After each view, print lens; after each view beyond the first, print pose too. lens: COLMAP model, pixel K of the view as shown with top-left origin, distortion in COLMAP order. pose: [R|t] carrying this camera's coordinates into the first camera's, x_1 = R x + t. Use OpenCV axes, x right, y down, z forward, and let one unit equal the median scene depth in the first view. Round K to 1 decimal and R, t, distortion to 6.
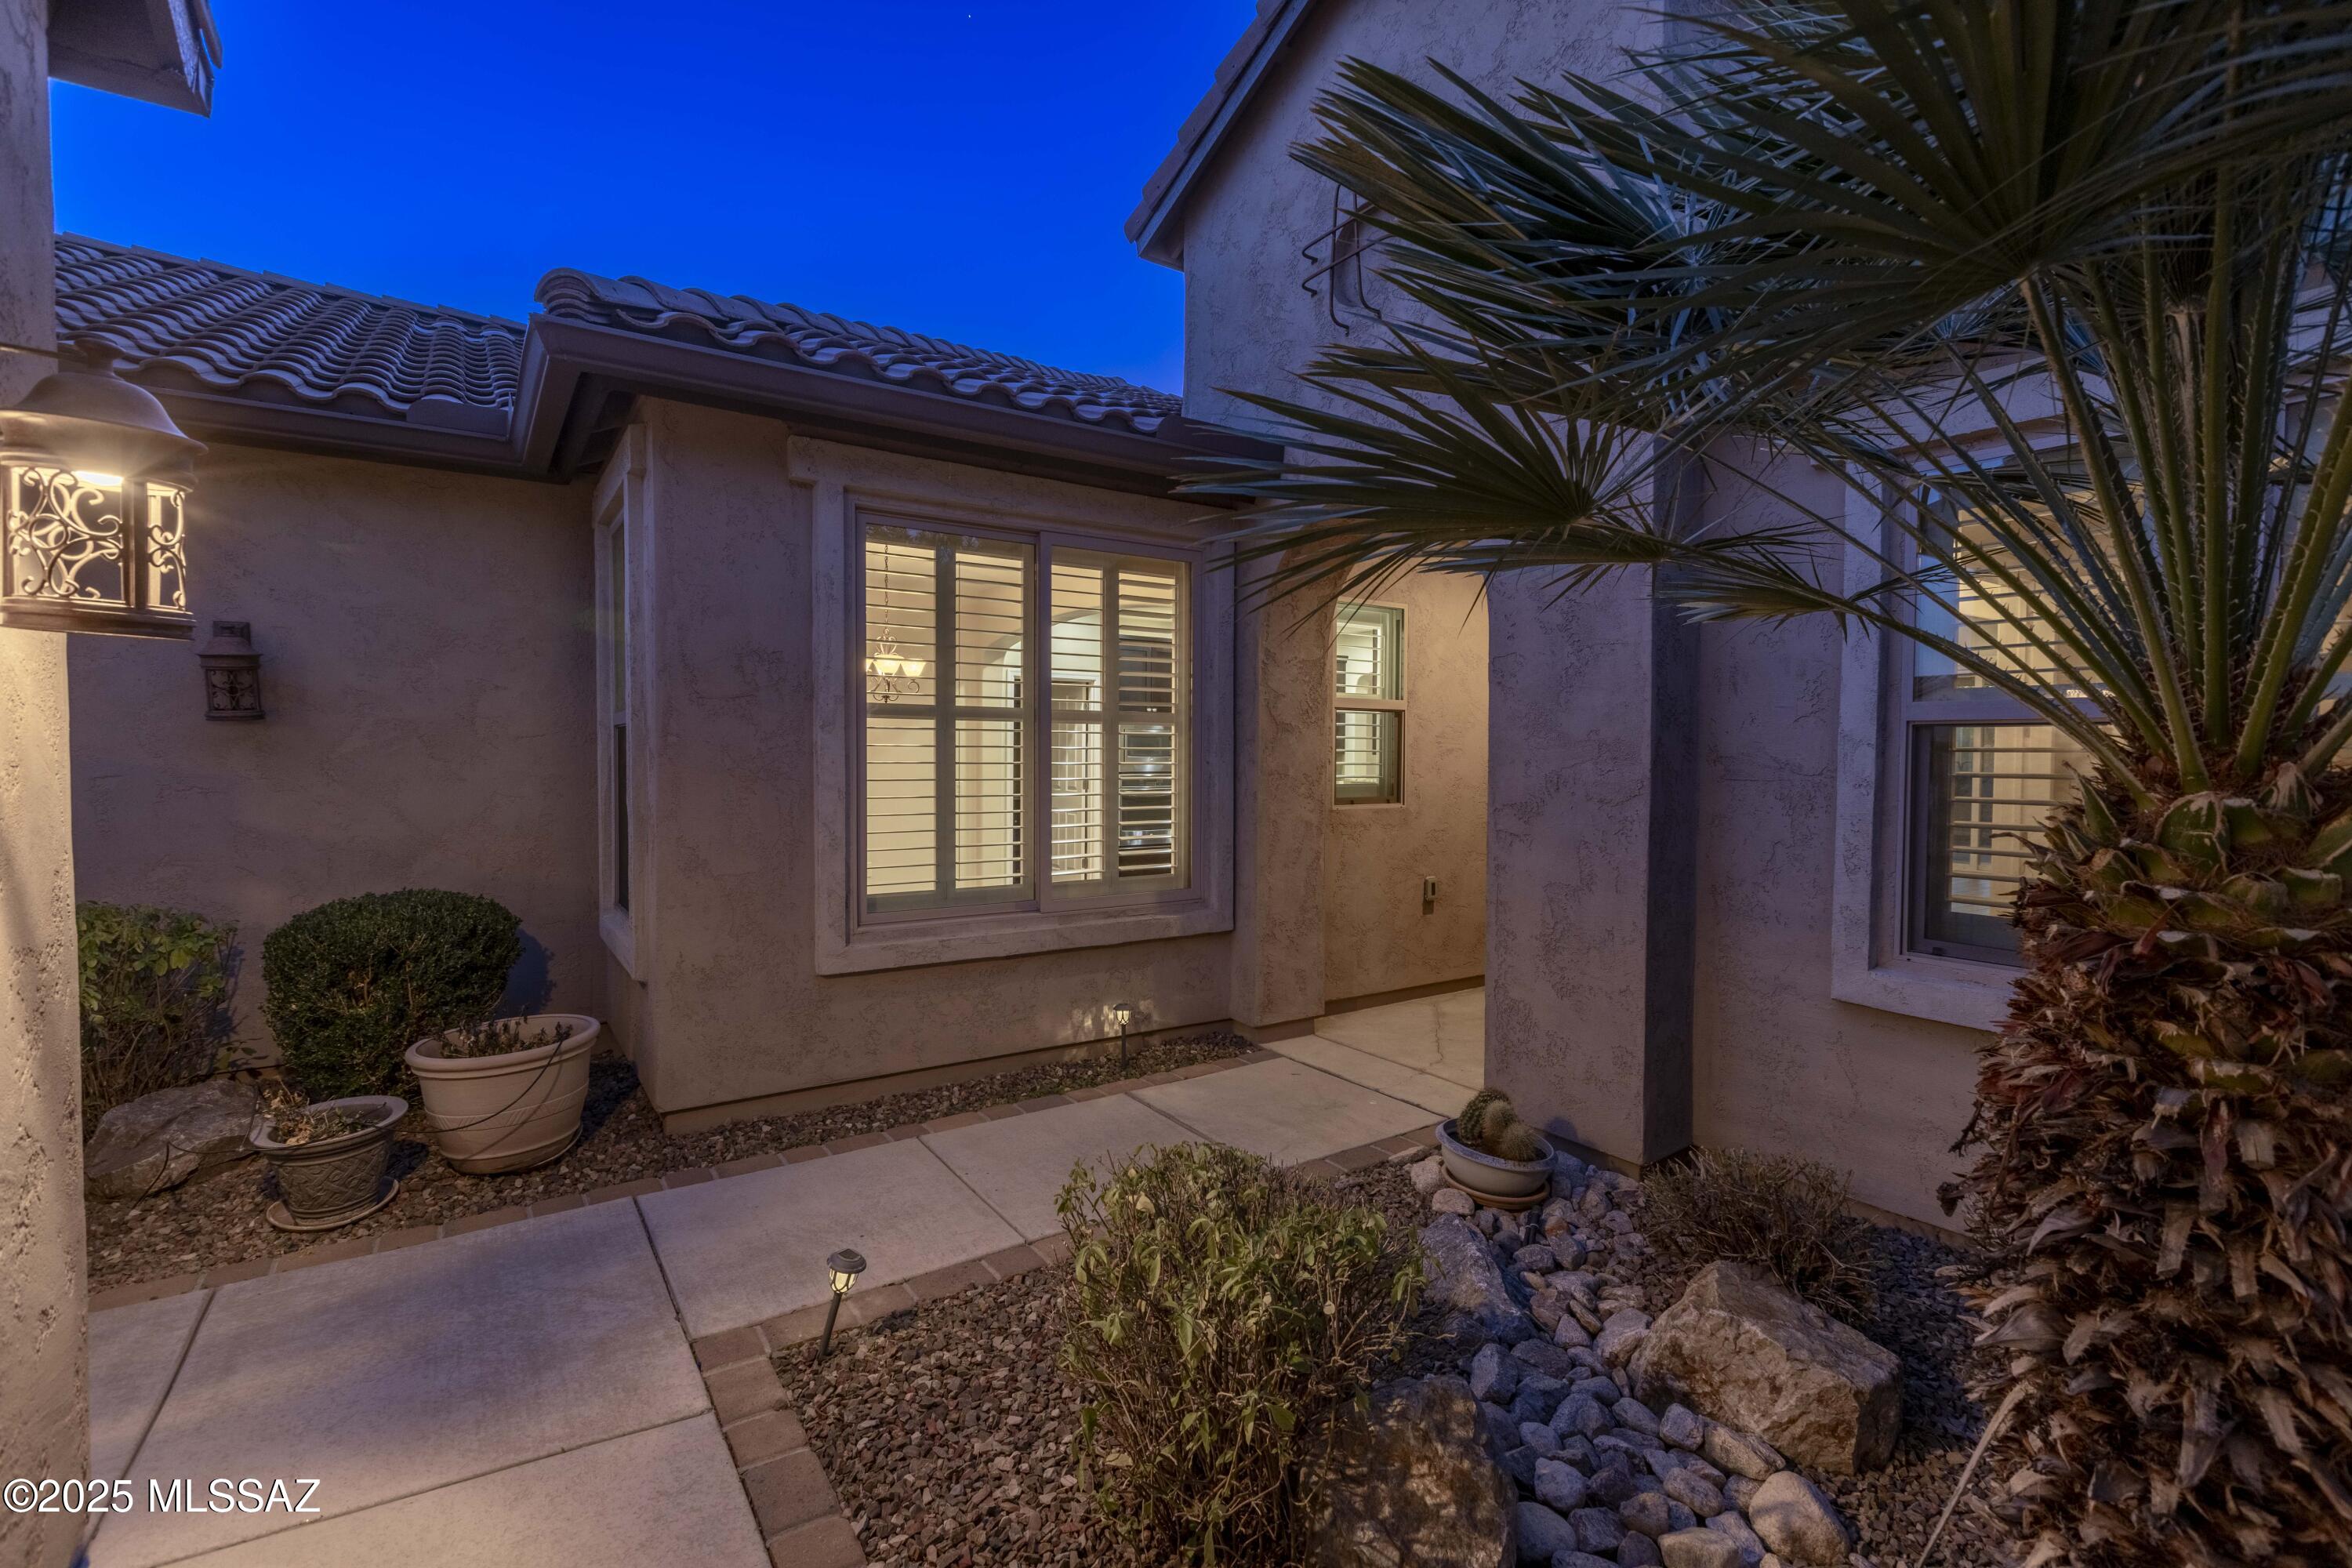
lens RADIAL K [[1096.9, 0, 1187.3], [0, 1096.9, 776.2], [0, 0, 1]] dist [-0.000719, -0.000207]
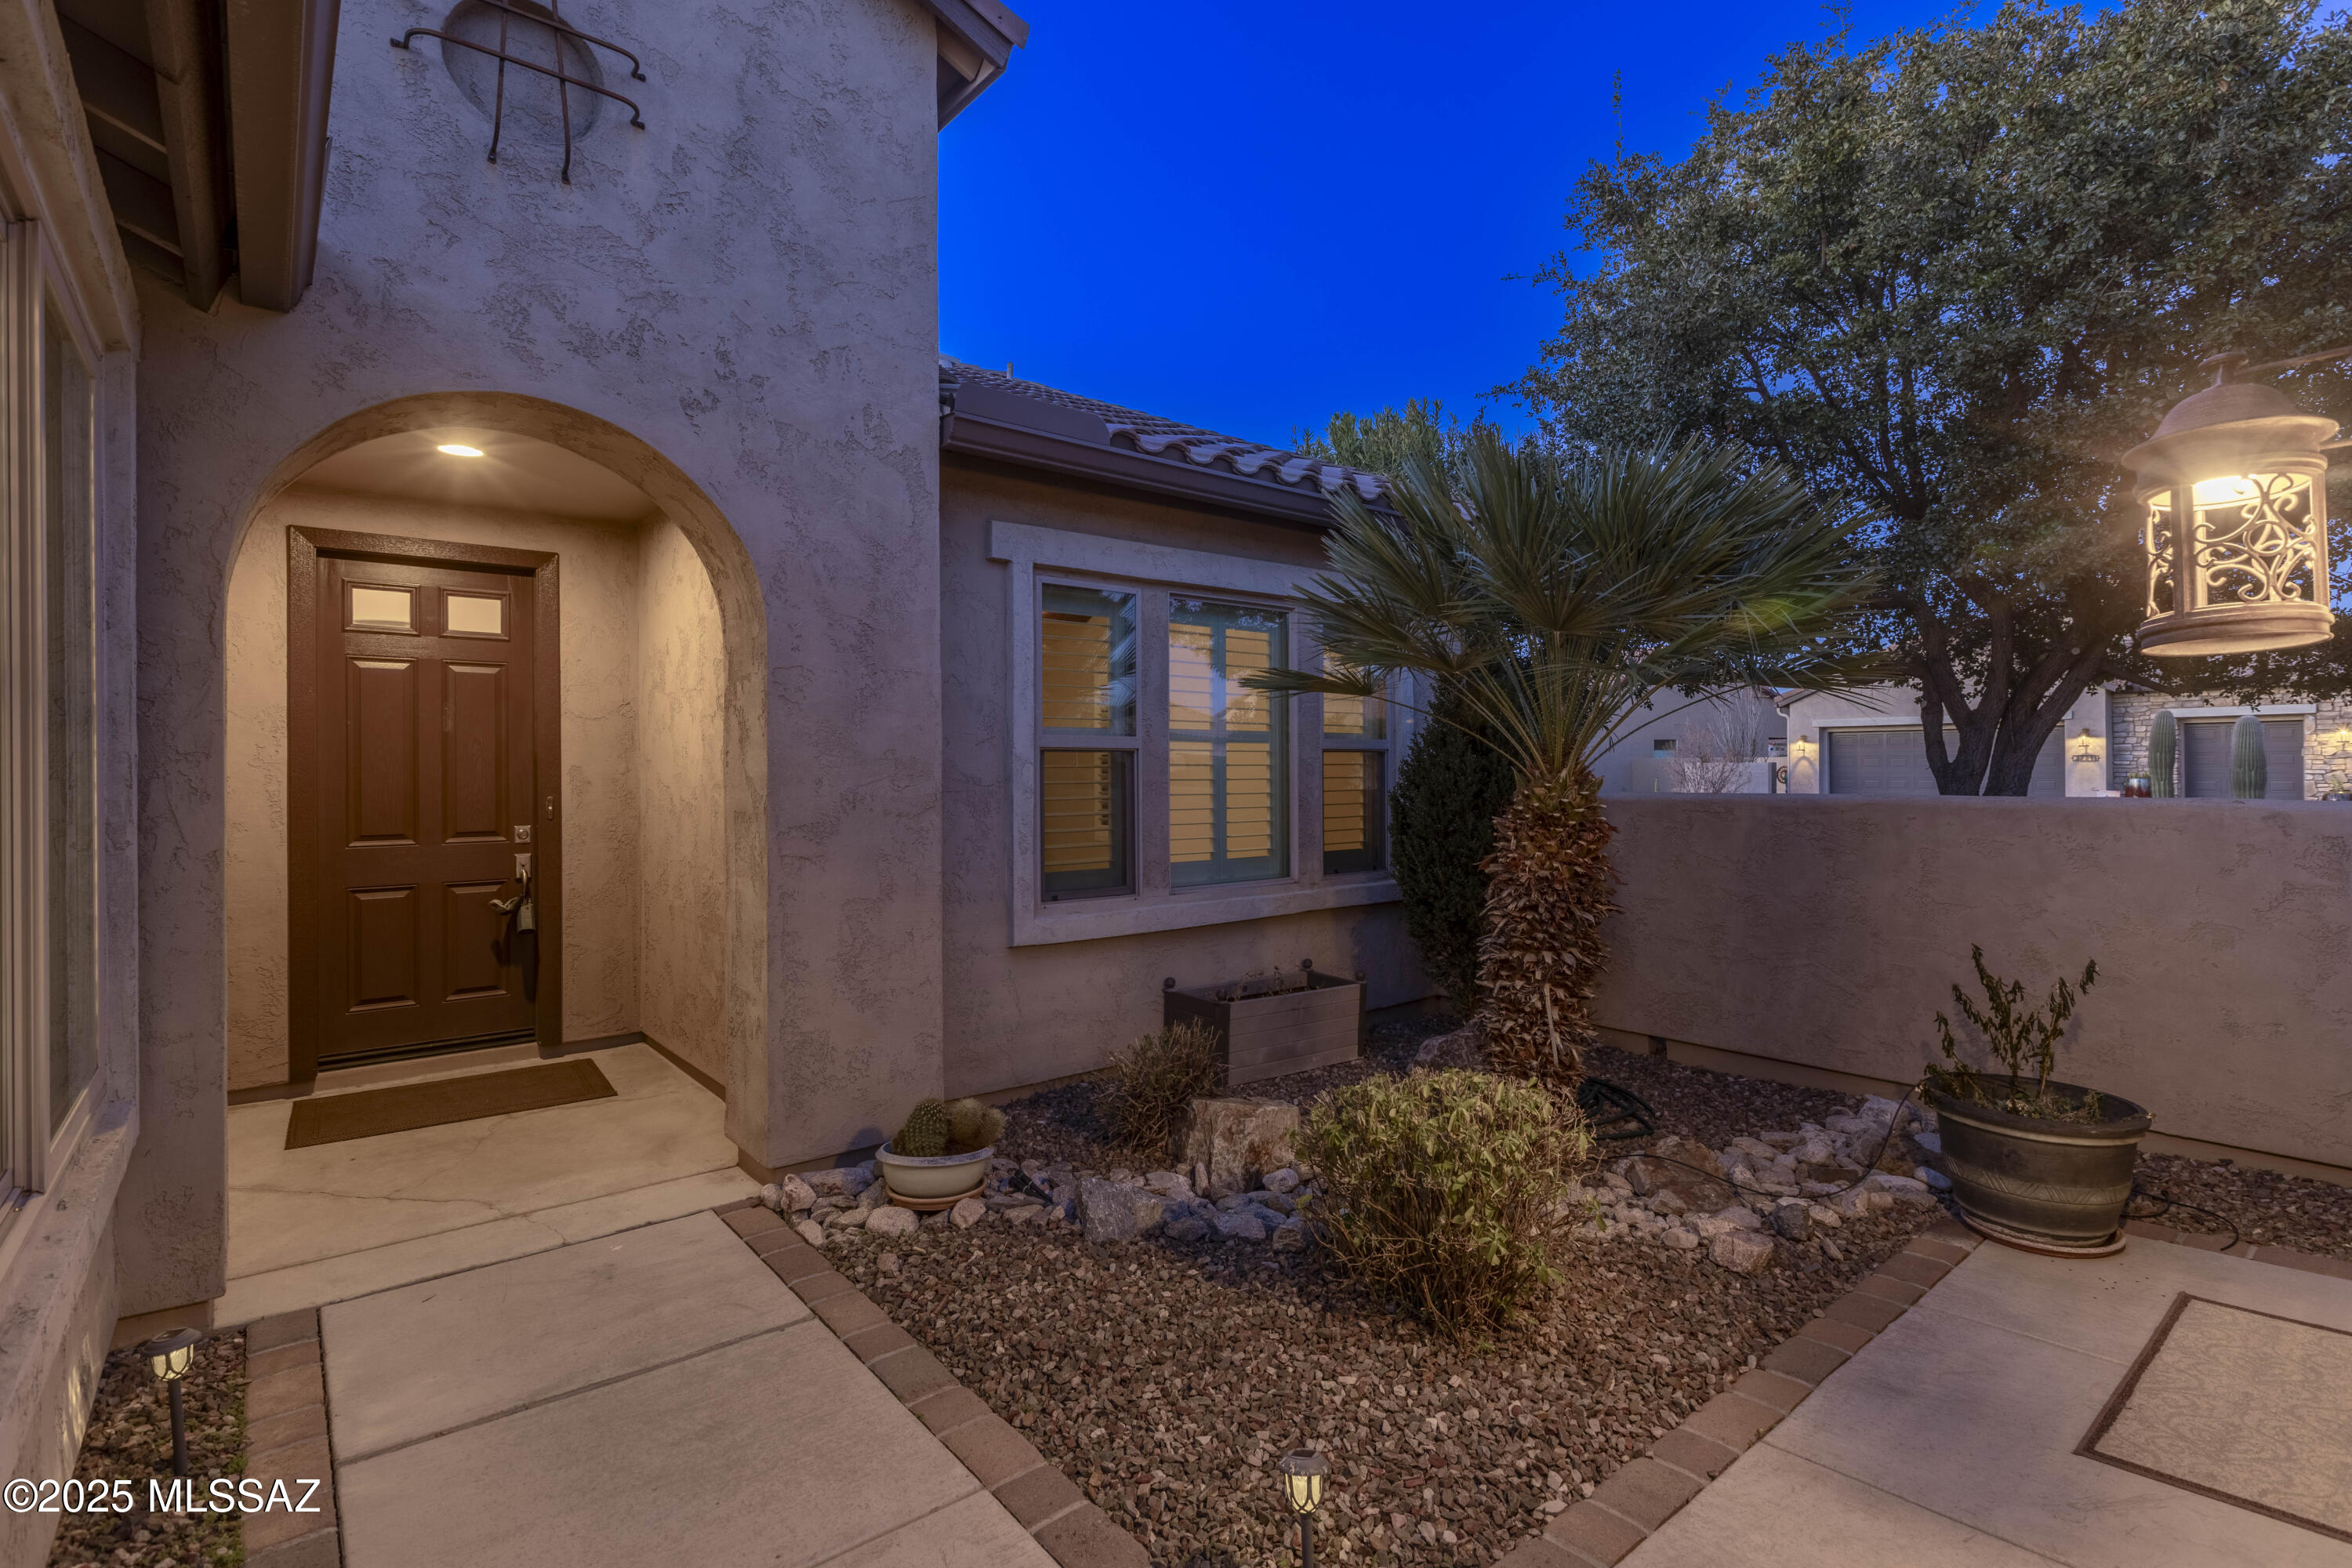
lens RADIAL K [[1096.9, 0, 1180.3], [0, 1096.9, 776.4], [0, 0, 1]] dist [-0.000719, -0.000207]
pose [[-0.095405, -0.005590, 0.995423, -0.691445], [0.038401, 0.999219, 0.009292, -0.013838], [-0.994698, 0.039111, -0.095116, 0.781973]]
